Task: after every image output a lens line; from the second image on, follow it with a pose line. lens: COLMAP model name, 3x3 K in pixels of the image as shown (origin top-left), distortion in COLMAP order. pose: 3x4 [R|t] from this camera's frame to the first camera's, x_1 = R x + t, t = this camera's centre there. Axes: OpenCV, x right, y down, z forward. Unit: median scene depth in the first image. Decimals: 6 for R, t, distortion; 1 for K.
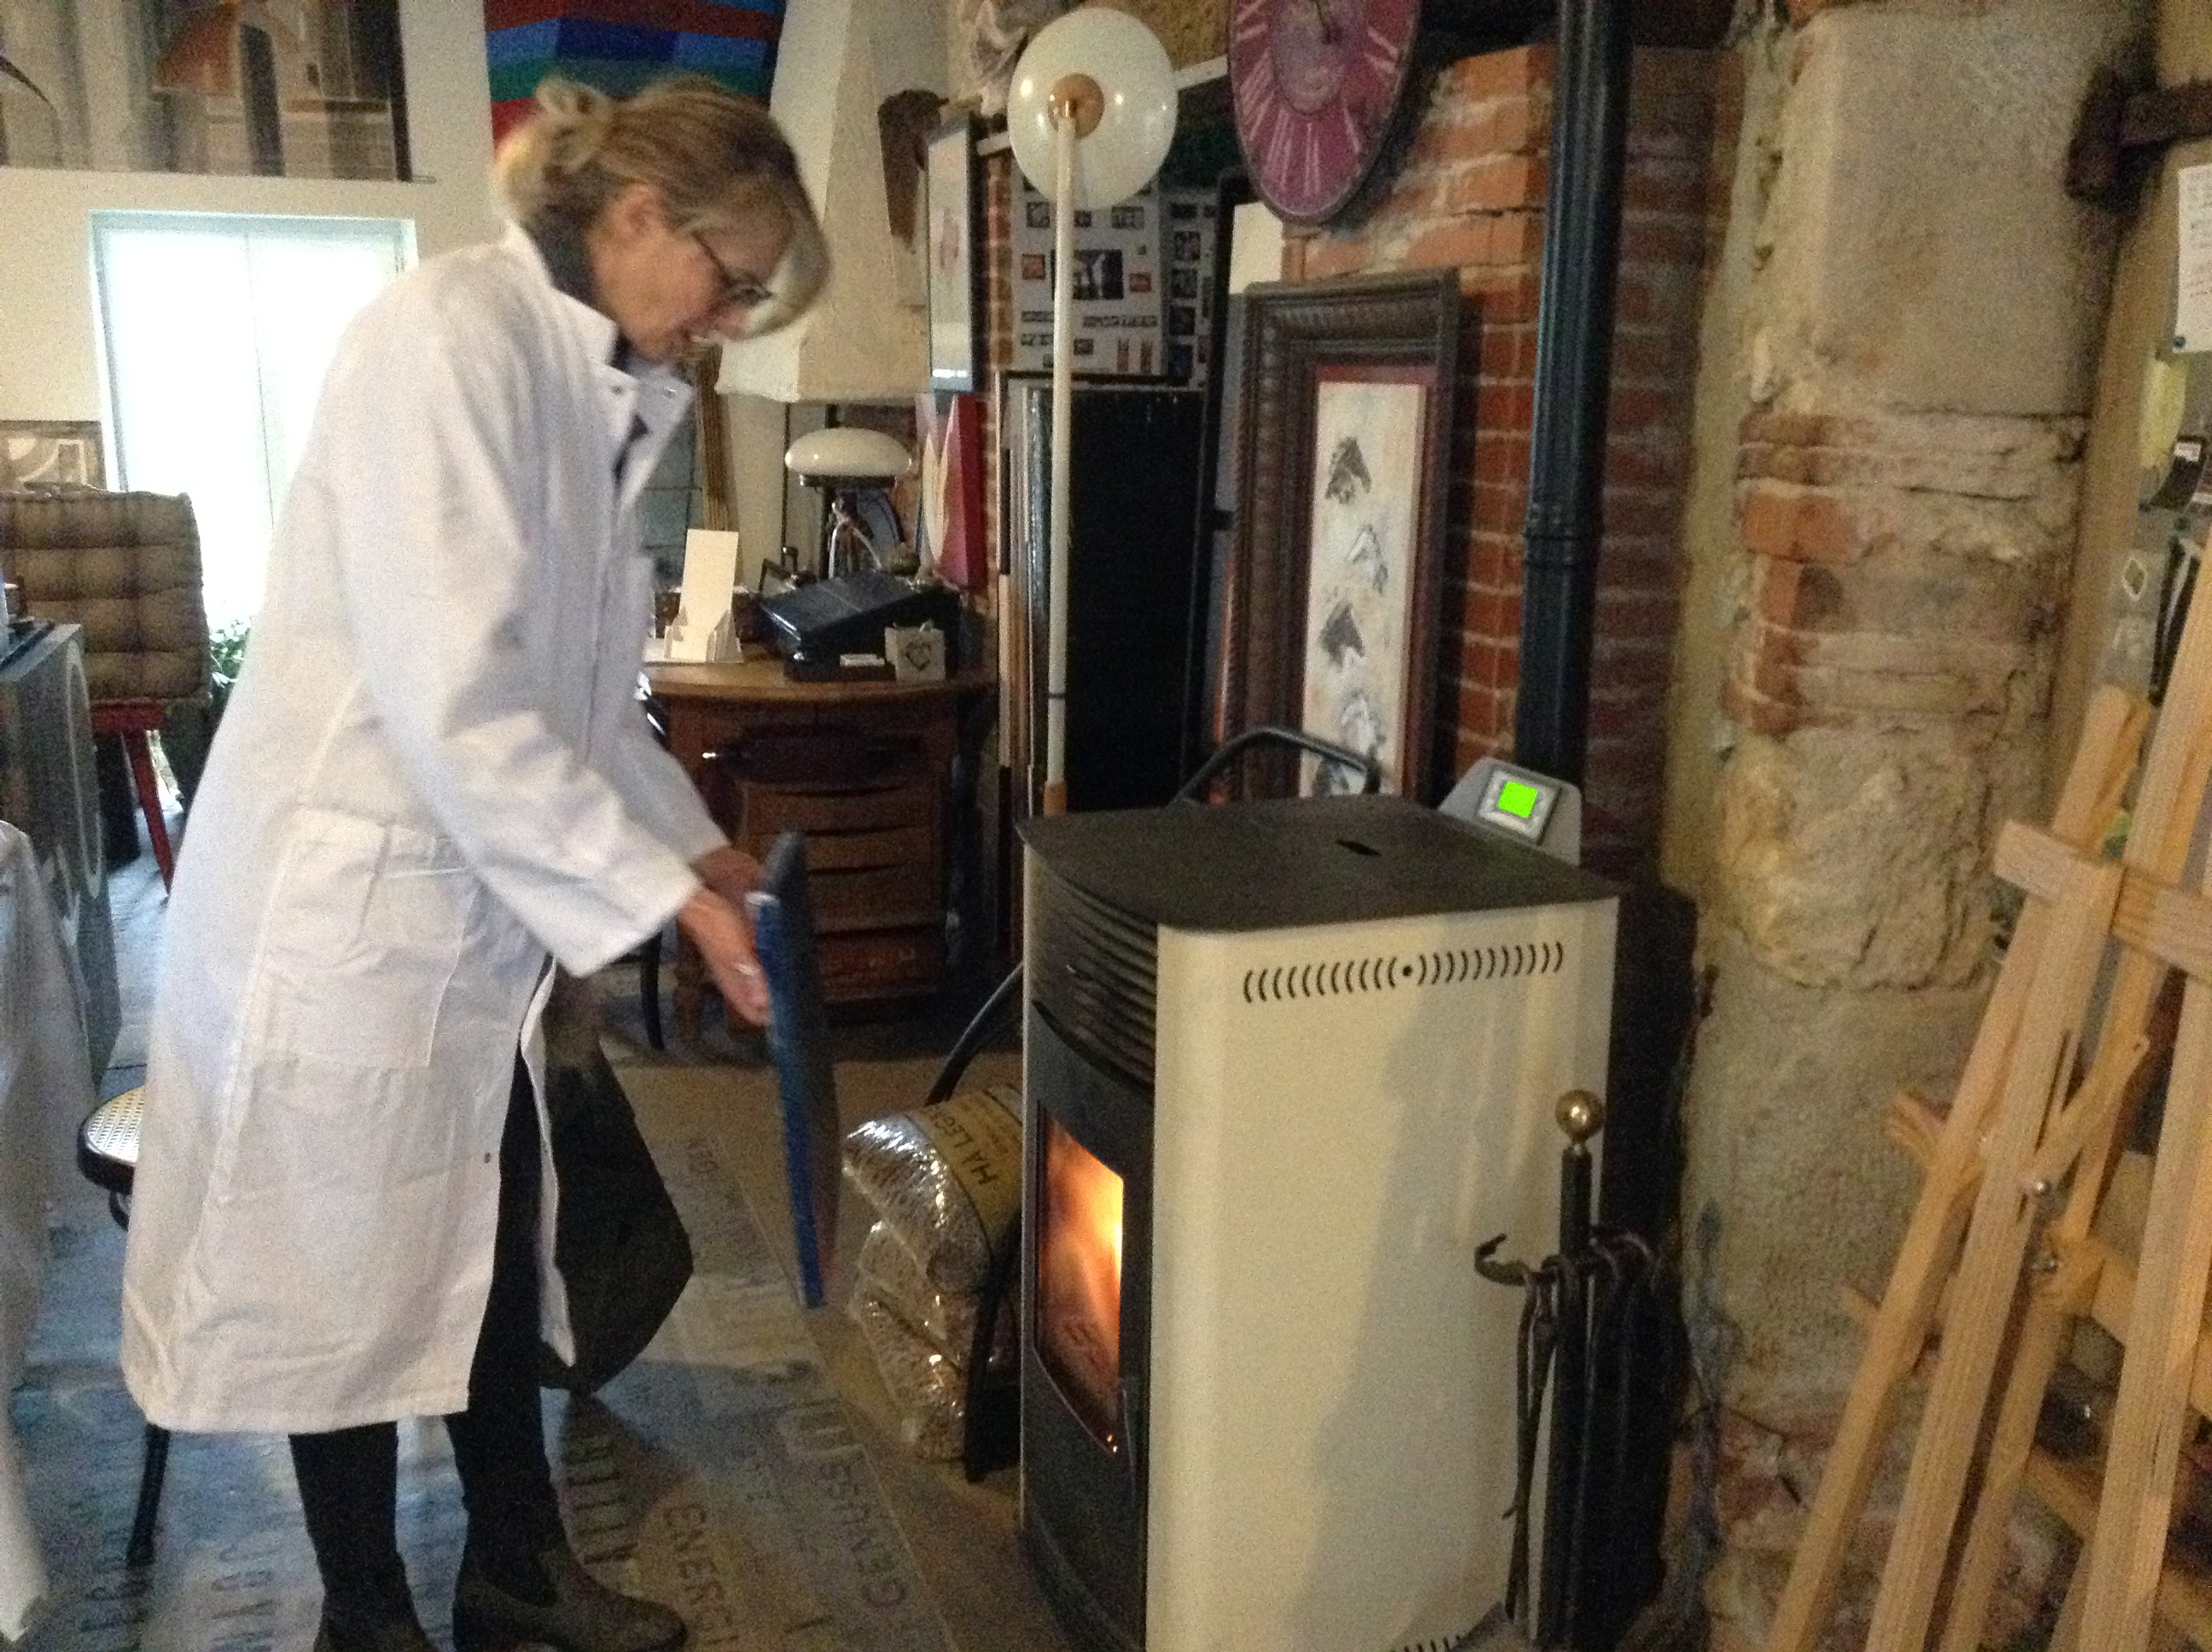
lens RADIAL K [[2021.4, 0, 1108.6], [0, 2021.4, 828.4], [0, 0, 1]] dist [0.130717, -0.232071]
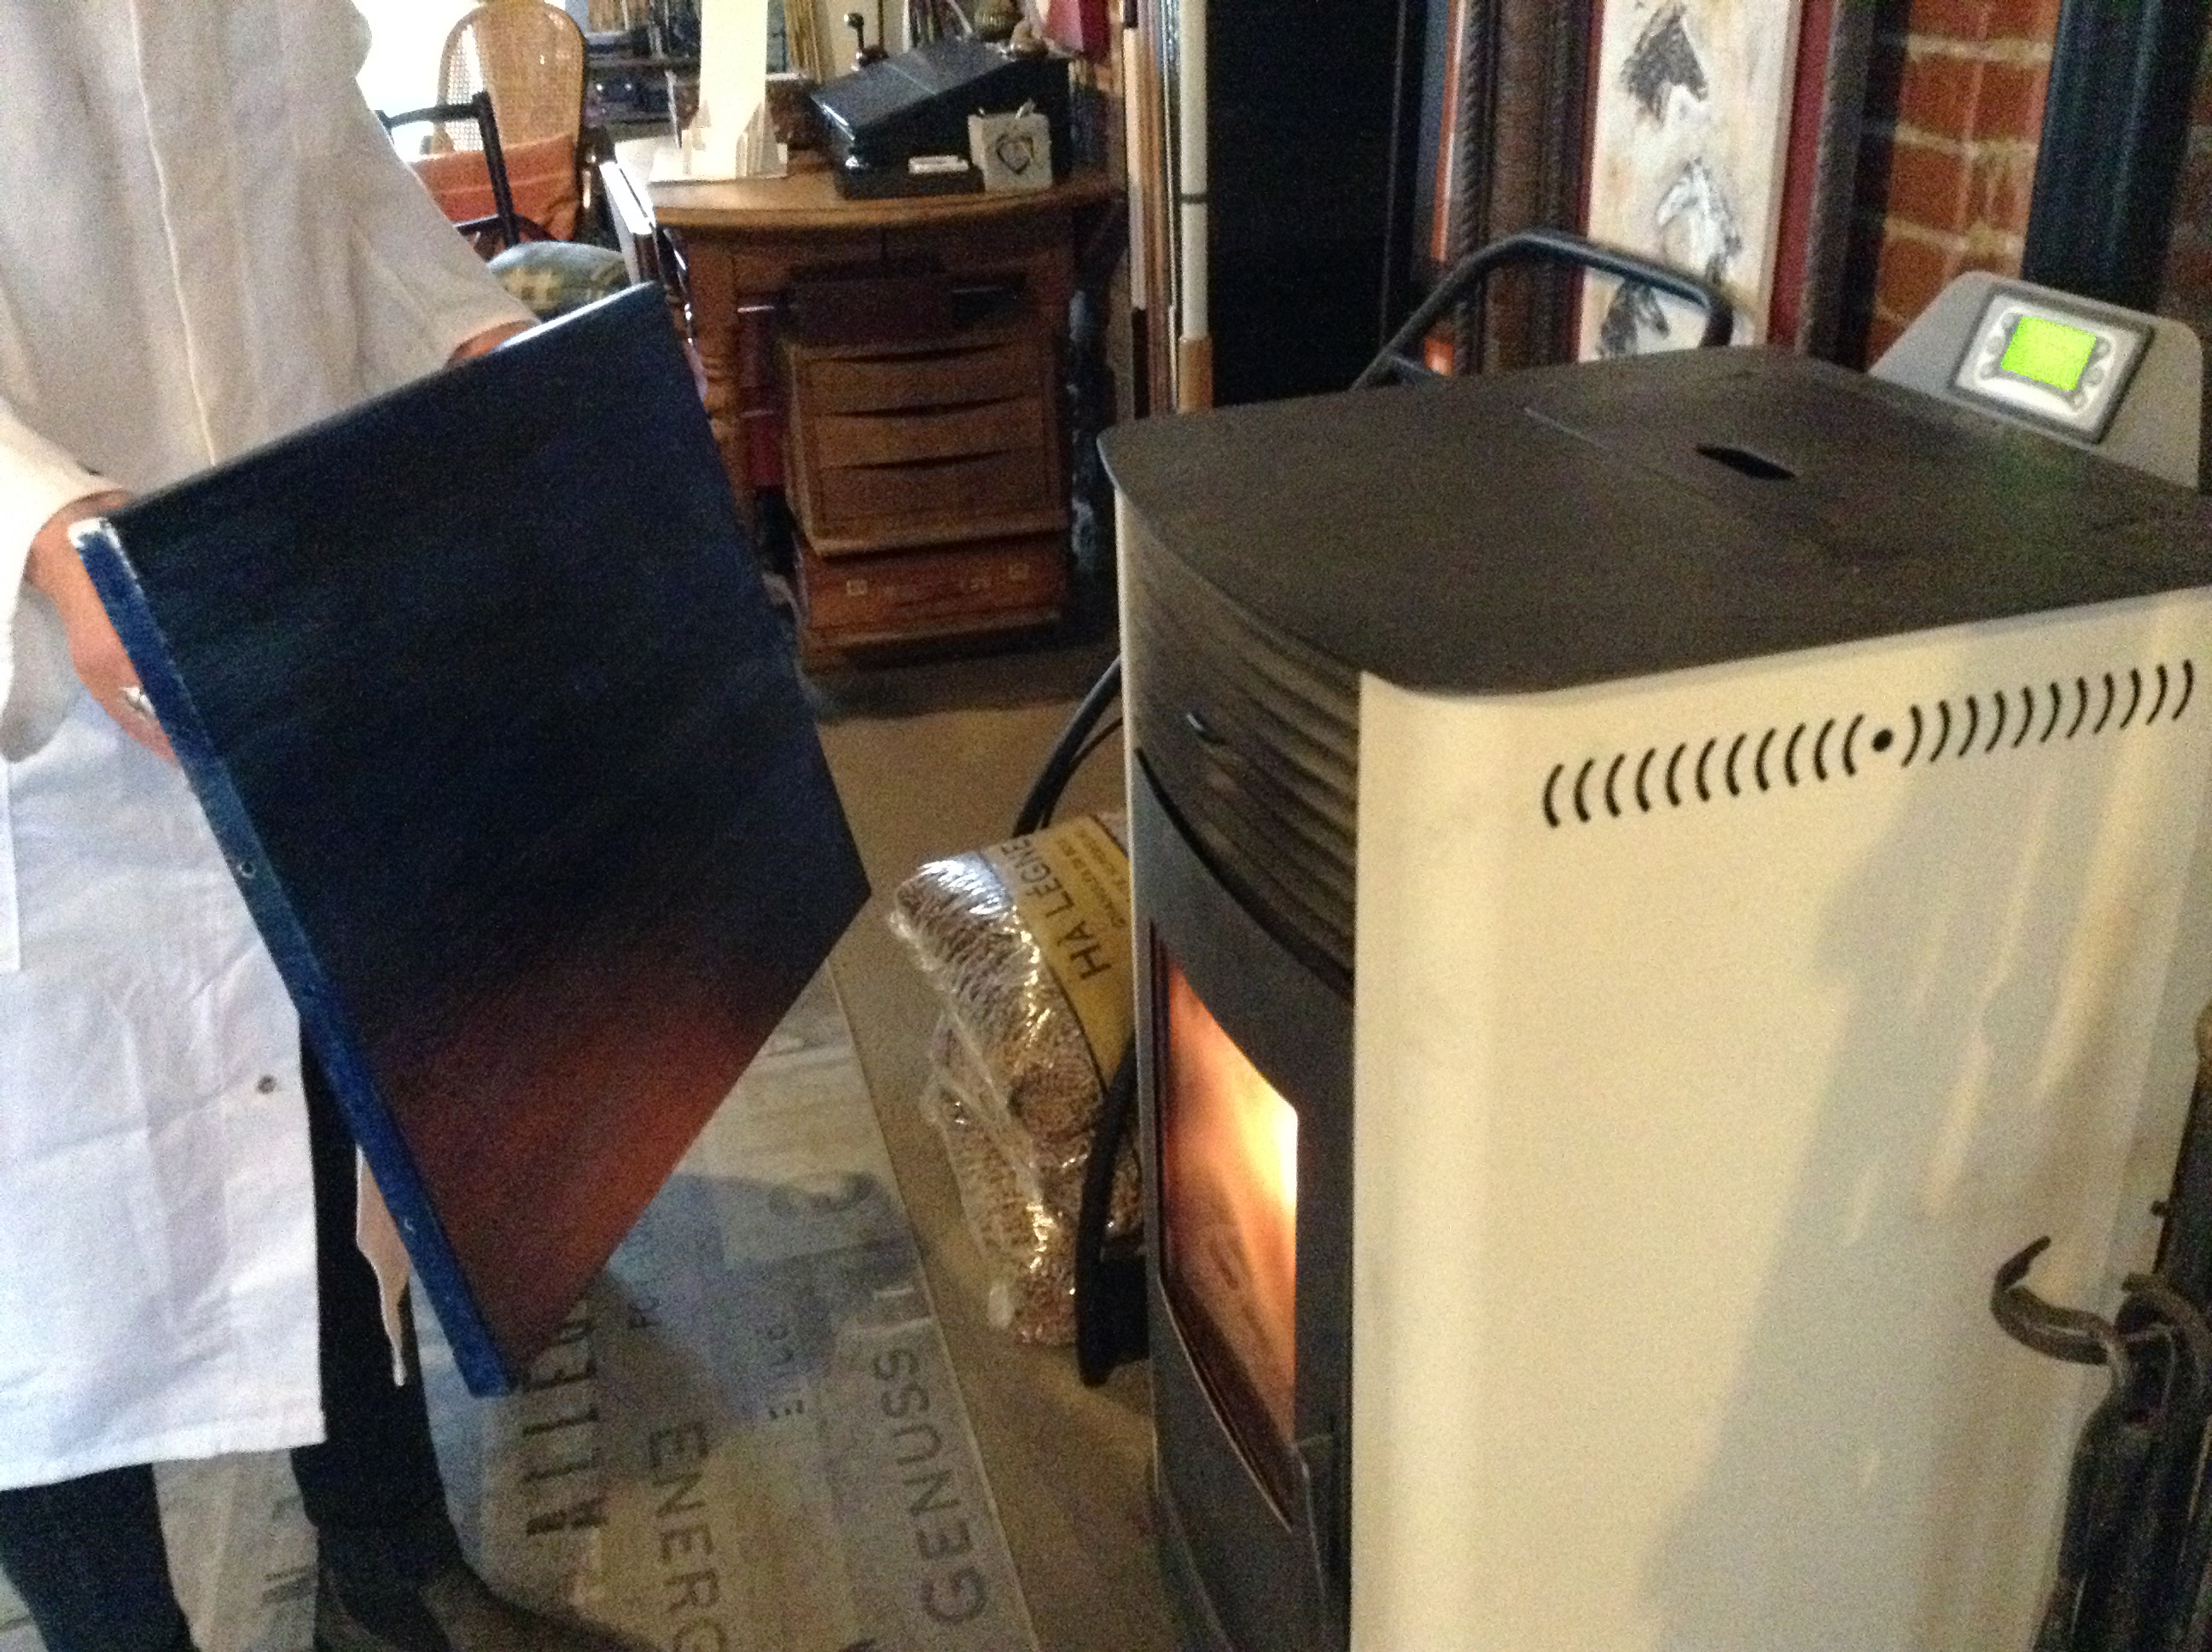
lens RADIAL K [[2105.6, 0, 1097.0], [0, 2105.6, 879.4], [0, 0, 1]] dist [0.137723, -0.329063]
pose [[0.995455, -0.013164, -0.094316, 0.005826], [0.034858, 0.972035, 0.232236, -0.014613], [0.088621, -0.234469, 0.968076, 0.326168]]
